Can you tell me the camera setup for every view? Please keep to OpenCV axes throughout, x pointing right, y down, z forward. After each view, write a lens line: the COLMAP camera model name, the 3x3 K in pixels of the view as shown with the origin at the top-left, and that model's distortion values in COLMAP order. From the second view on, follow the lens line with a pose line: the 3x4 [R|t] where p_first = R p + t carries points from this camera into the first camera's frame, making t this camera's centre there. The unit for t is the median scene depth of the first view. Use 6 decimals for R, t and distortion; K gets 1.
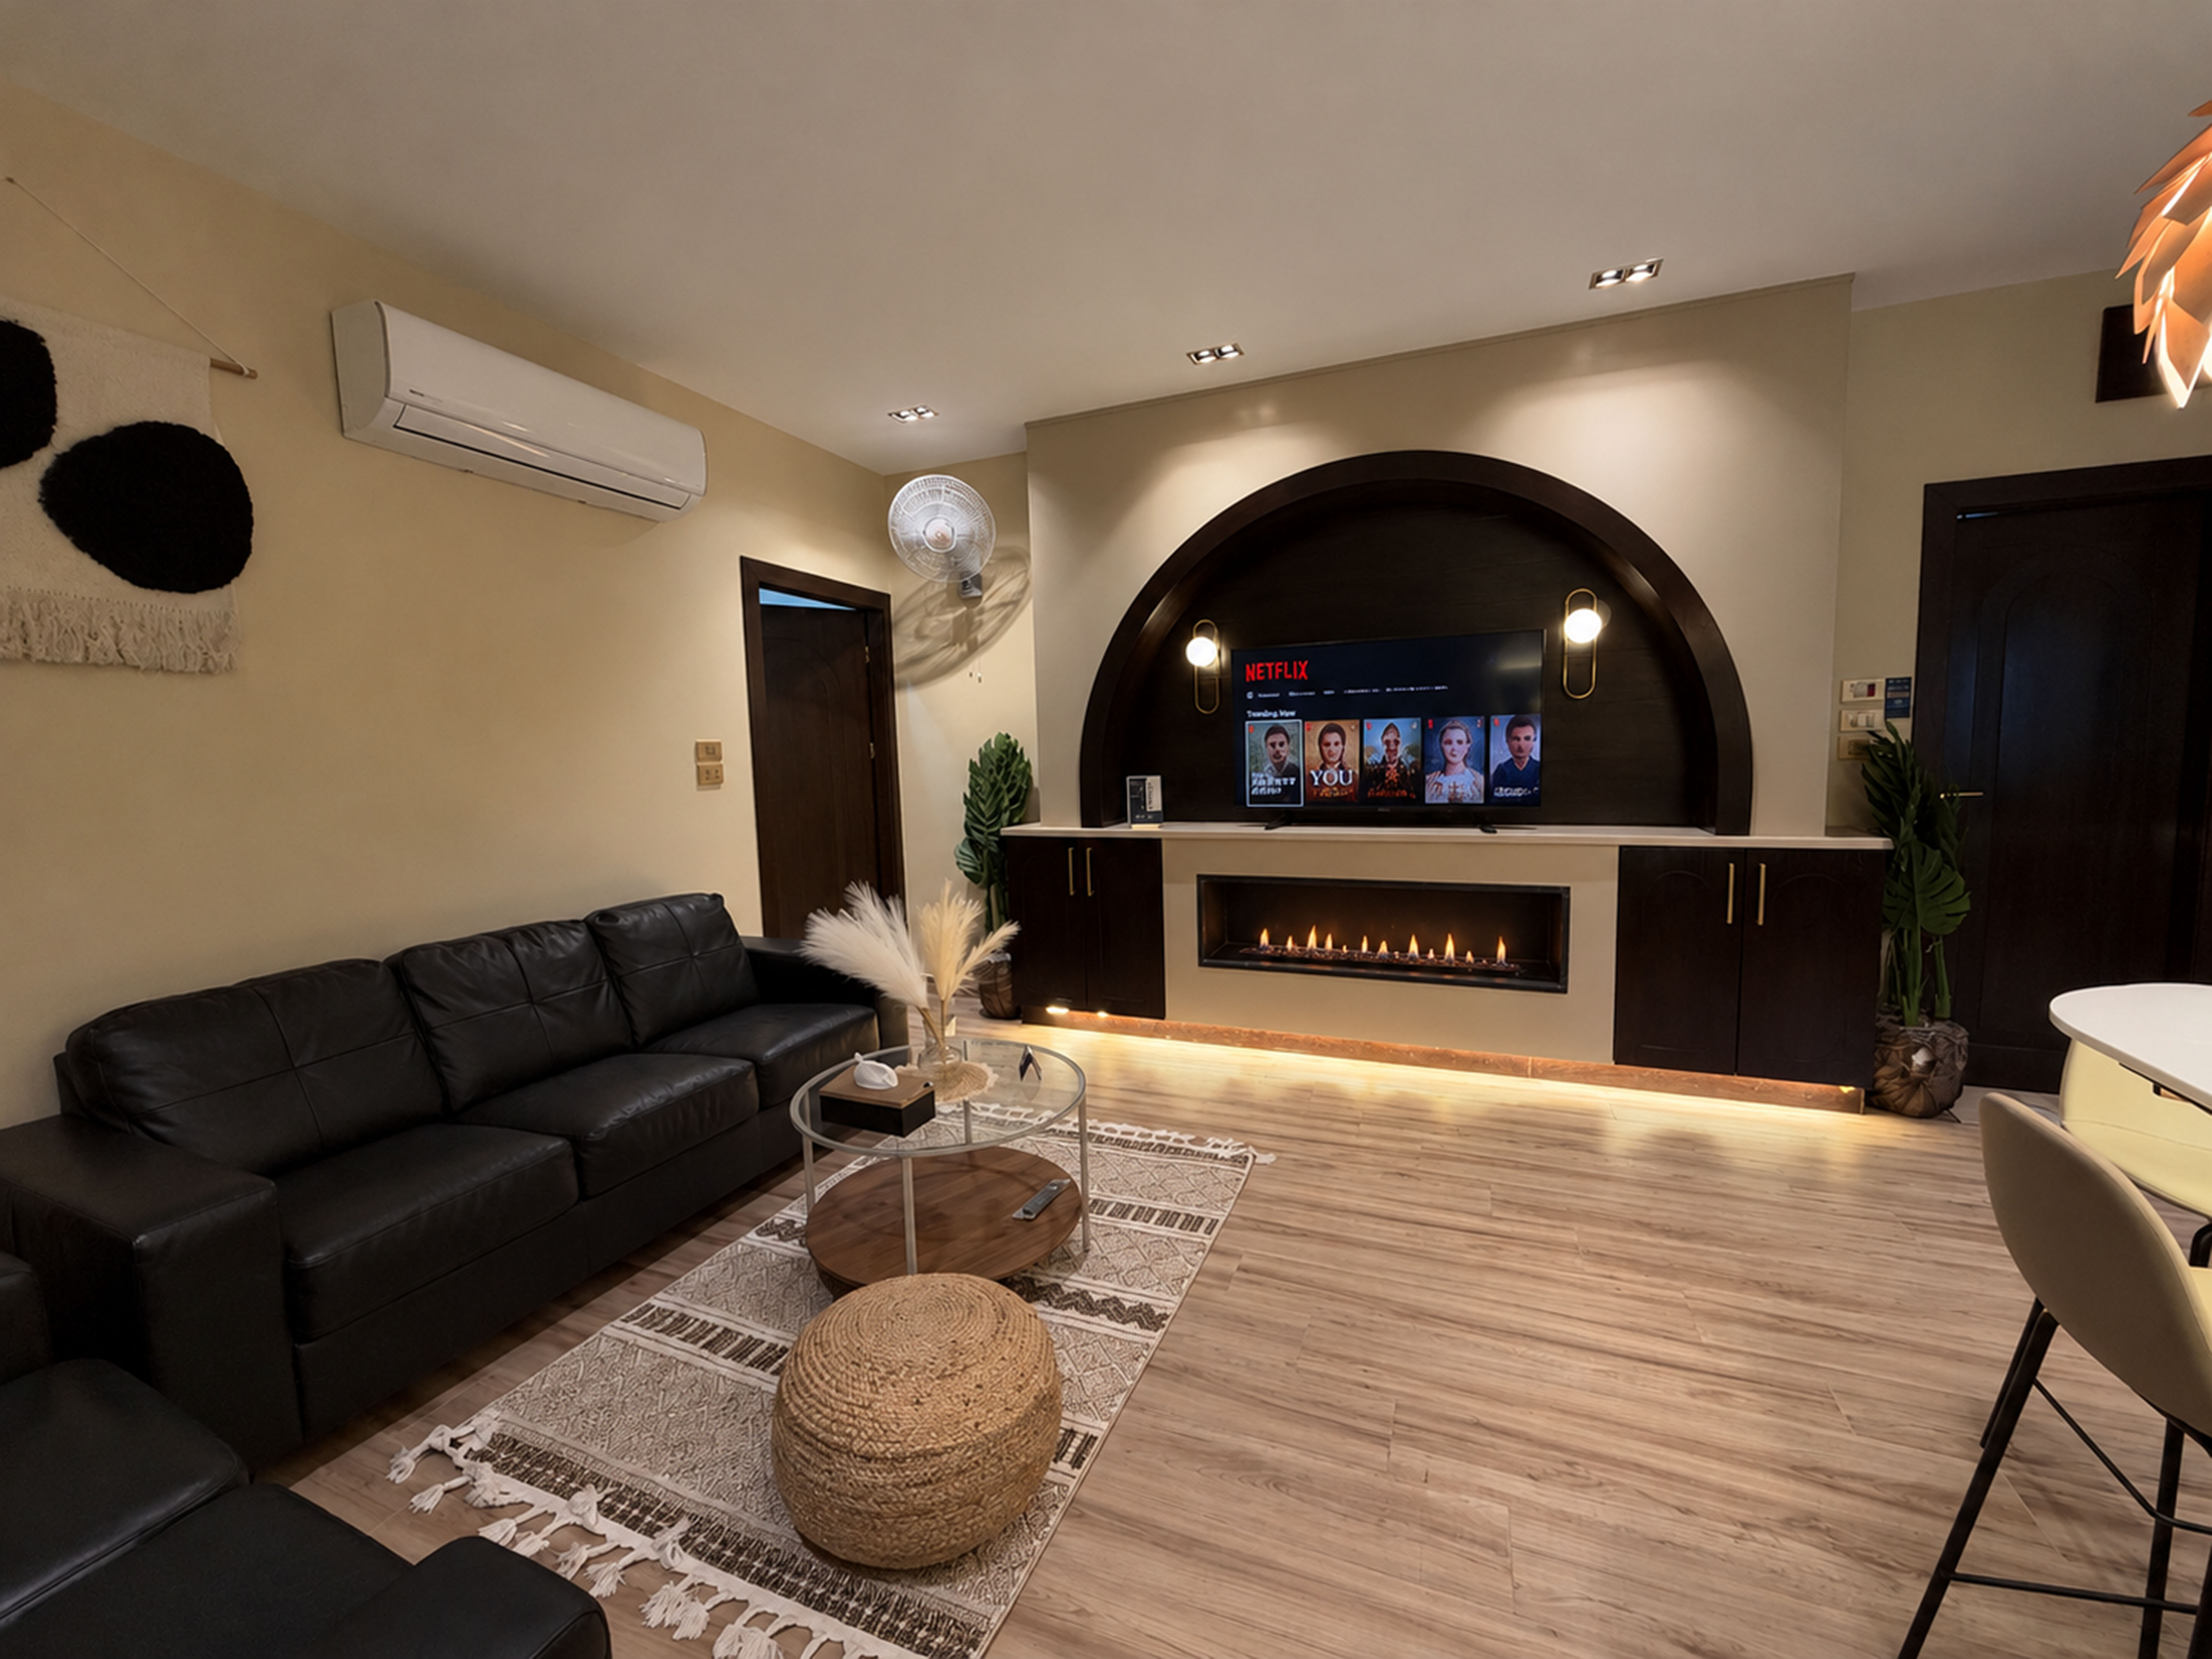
lens RADIAL K [[856.8, 0, 1102.1], [0, 856.8, 824.2], [0, 0, 1]] dist [-0.005571, 0.000637]
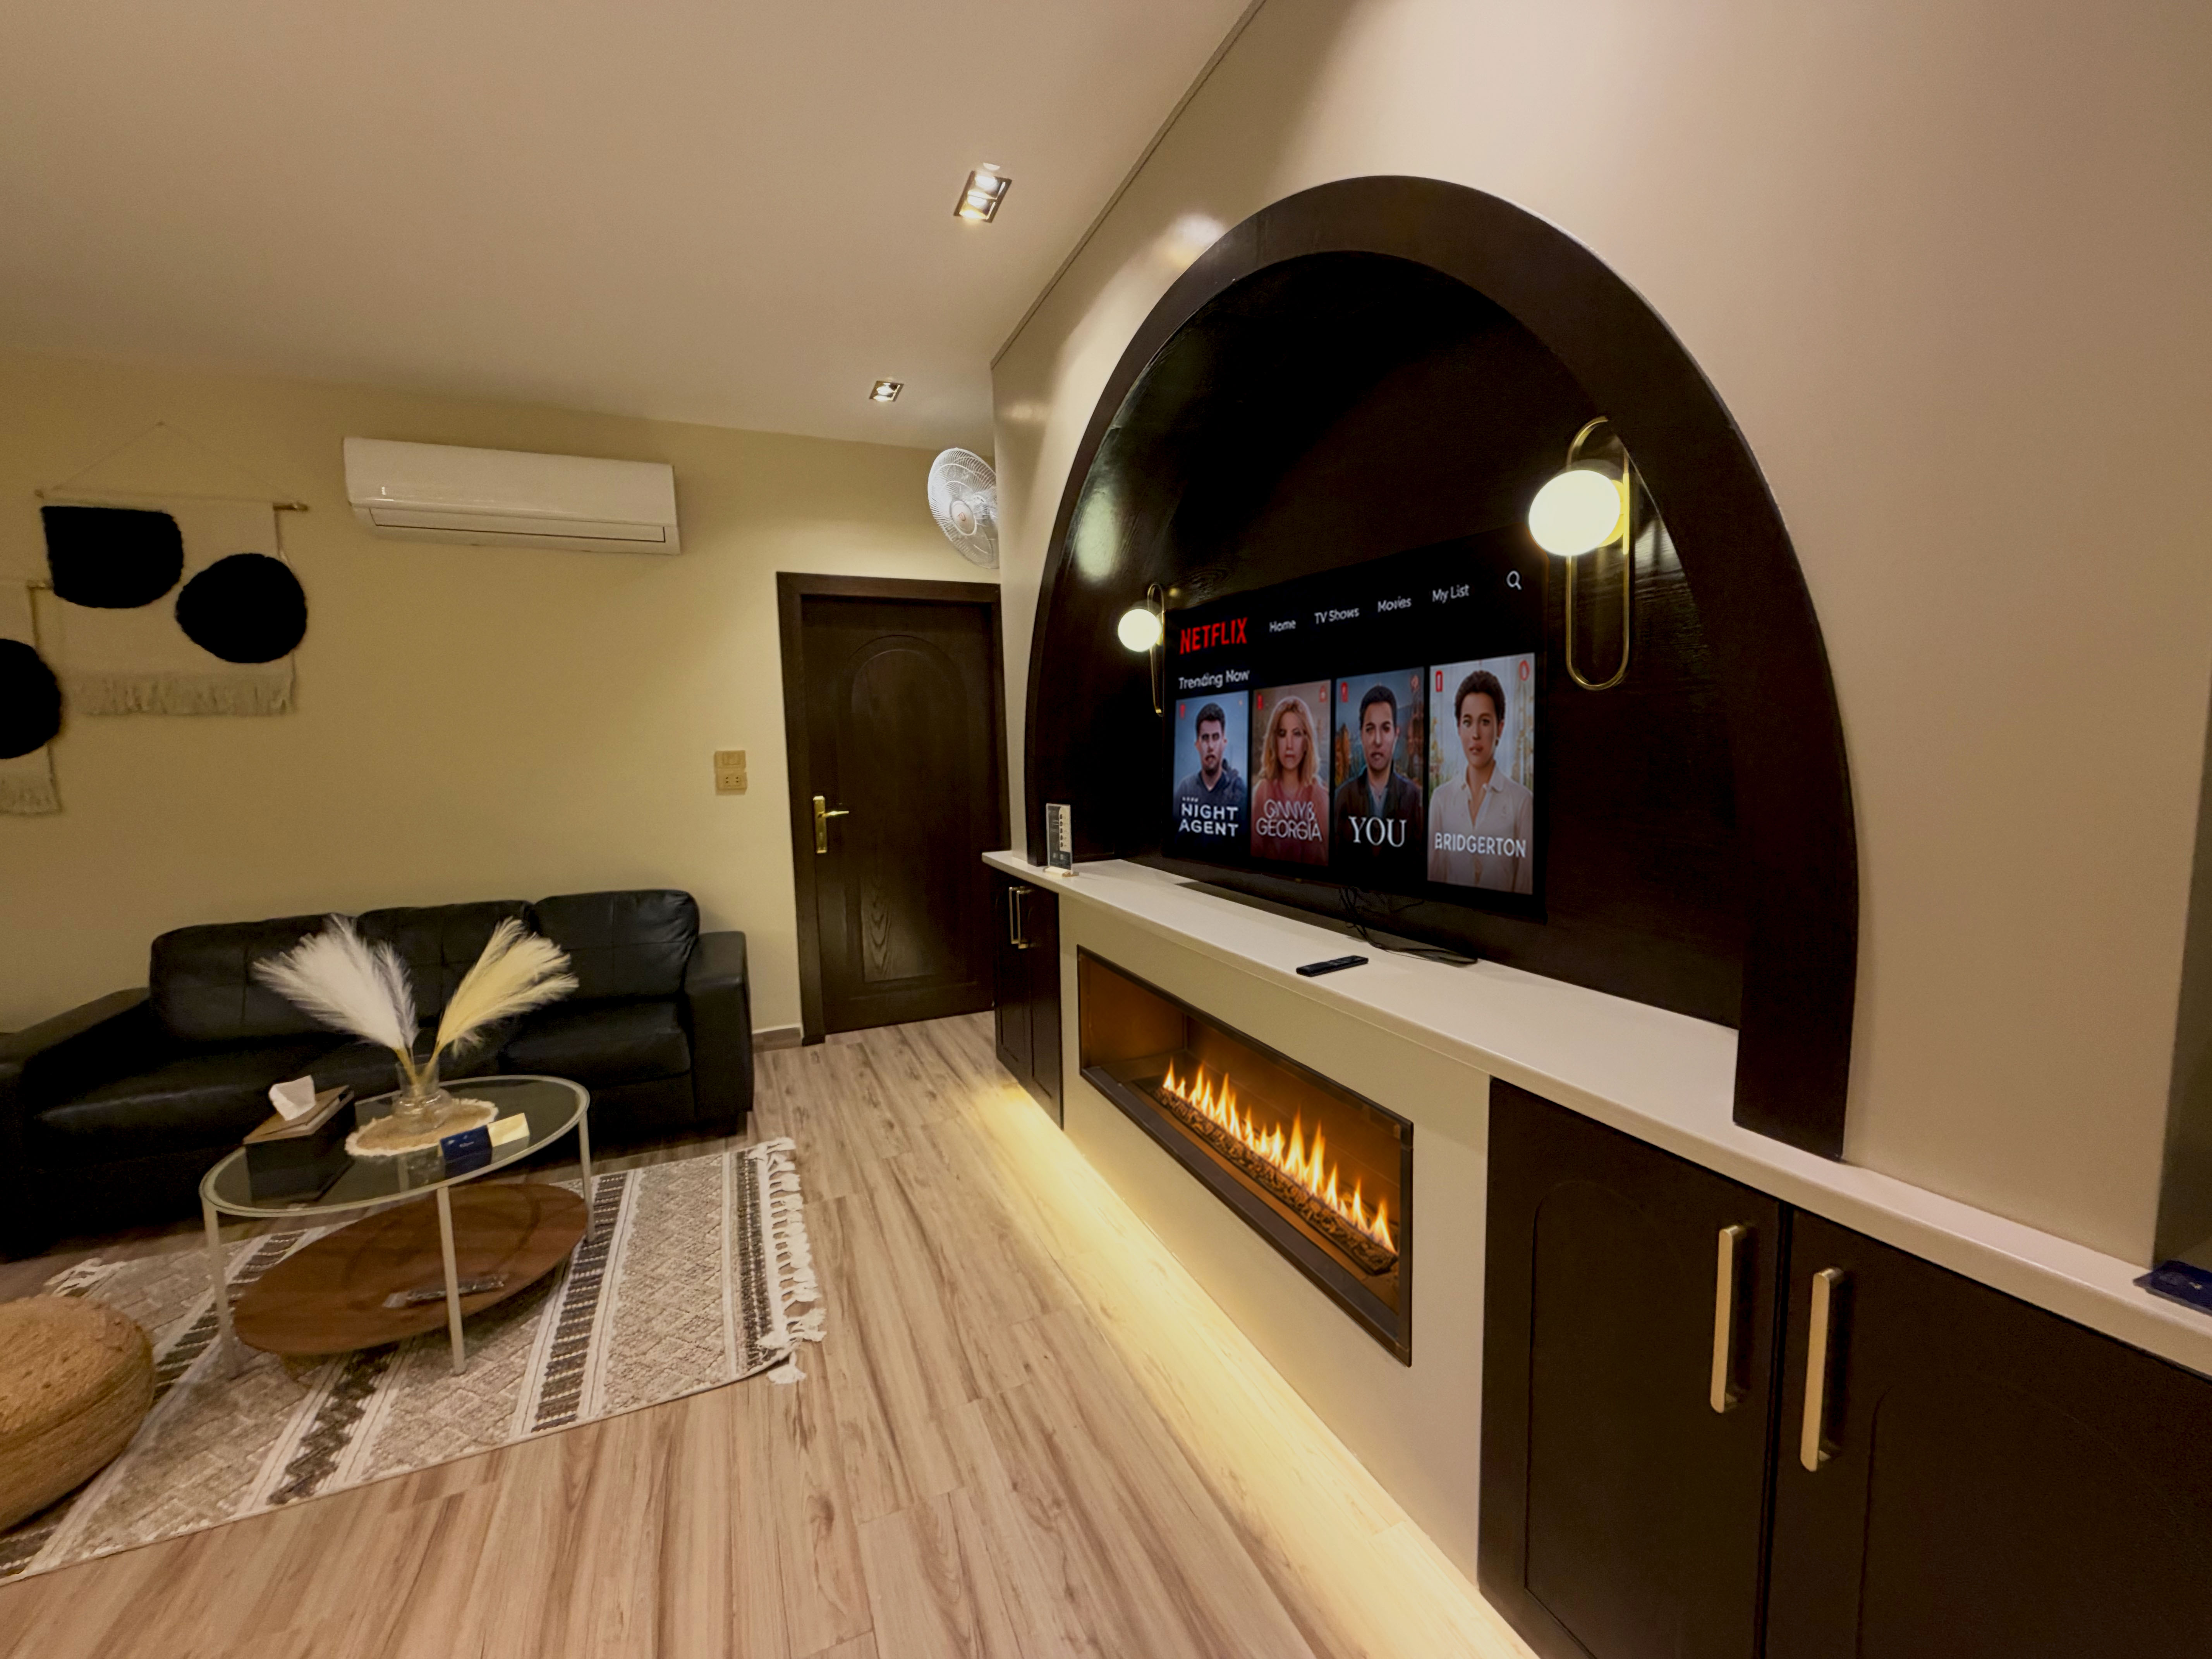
lens RADIAL K [[856.8, 0, 1091.3], [0, 856.8, 837.8], [0, 0, 1]] dist [-0.005571, 0.000637]
pose [[0.731148, 0.078695, -0.677665, 0.758753], [-0.053059, 0.996875, 0.058517, -0.090615], [0.680153, -0.006829, 0.733039, 0.625377]]
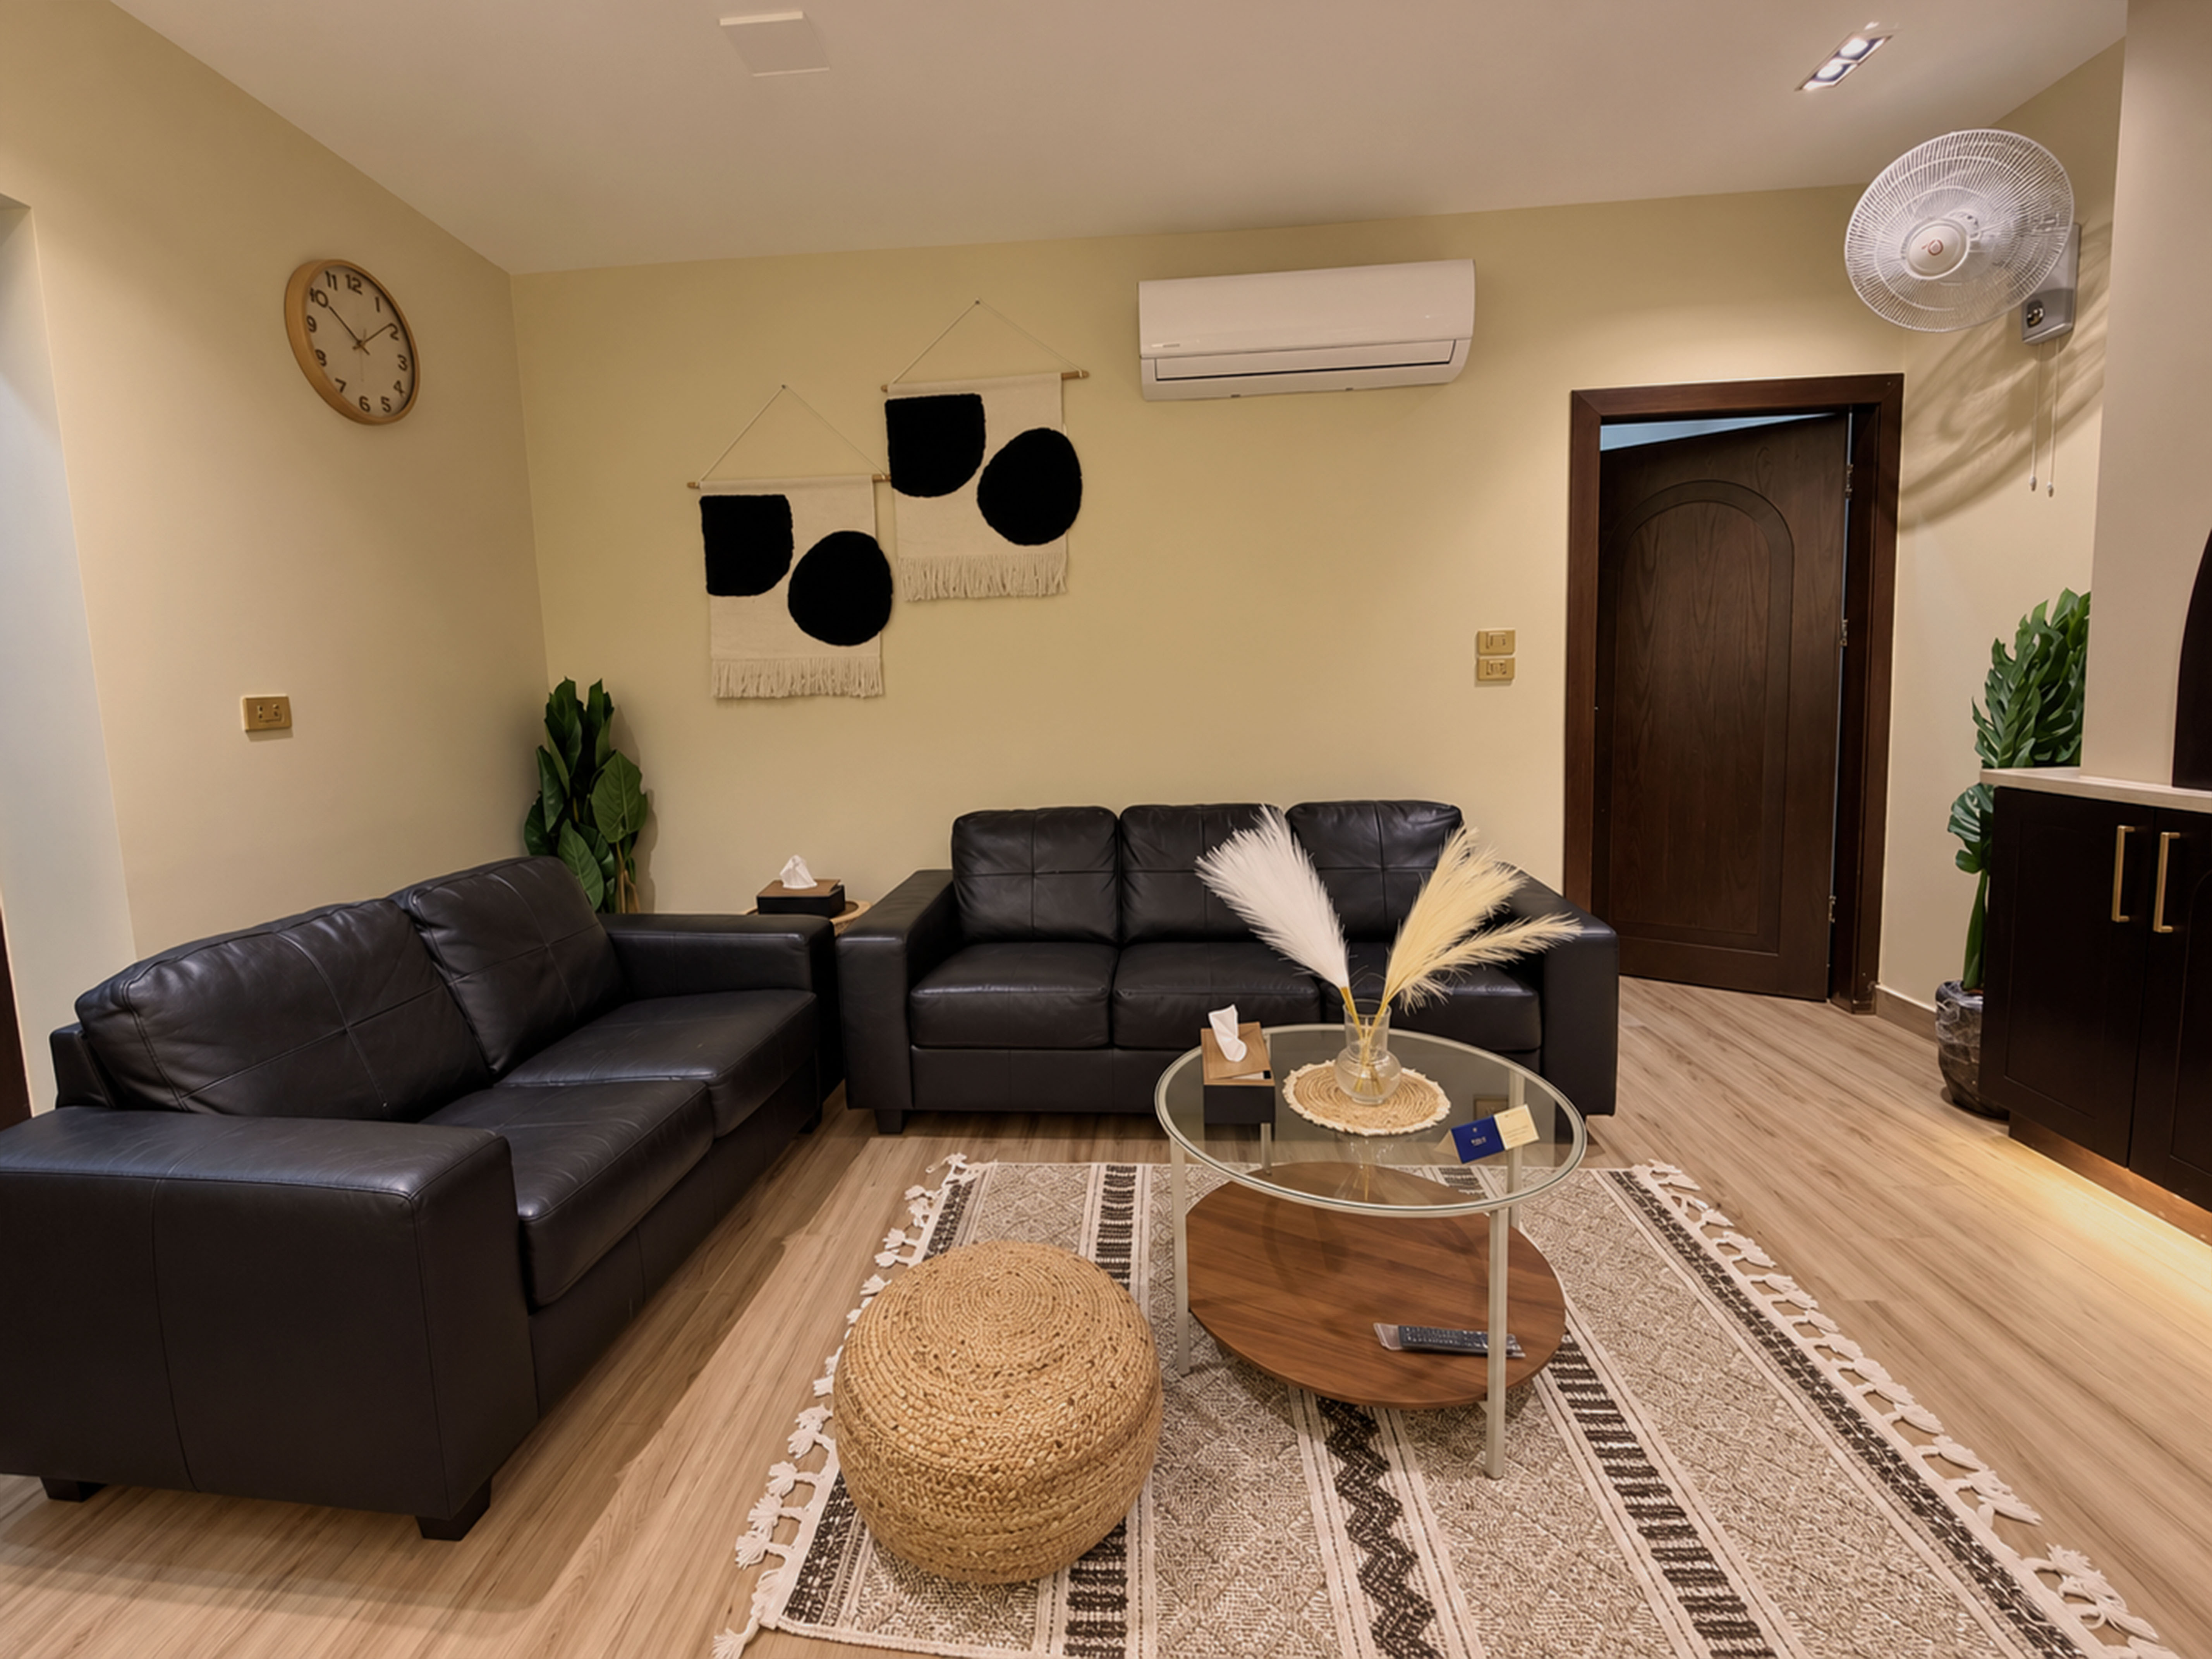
lens RADIAL K [[912.1, 0, 1092.2], [0, 912.1, 769.1], [0, 0, 1]] dist [-0.011719, -0.000741]
pose [[0.323779, 0.101706, -0.940650, 0.333344], [-0.054677, 0.994555, 0.088714, -0.020249], [0.944551, 0.022708, 0.327577, 0.405699]]
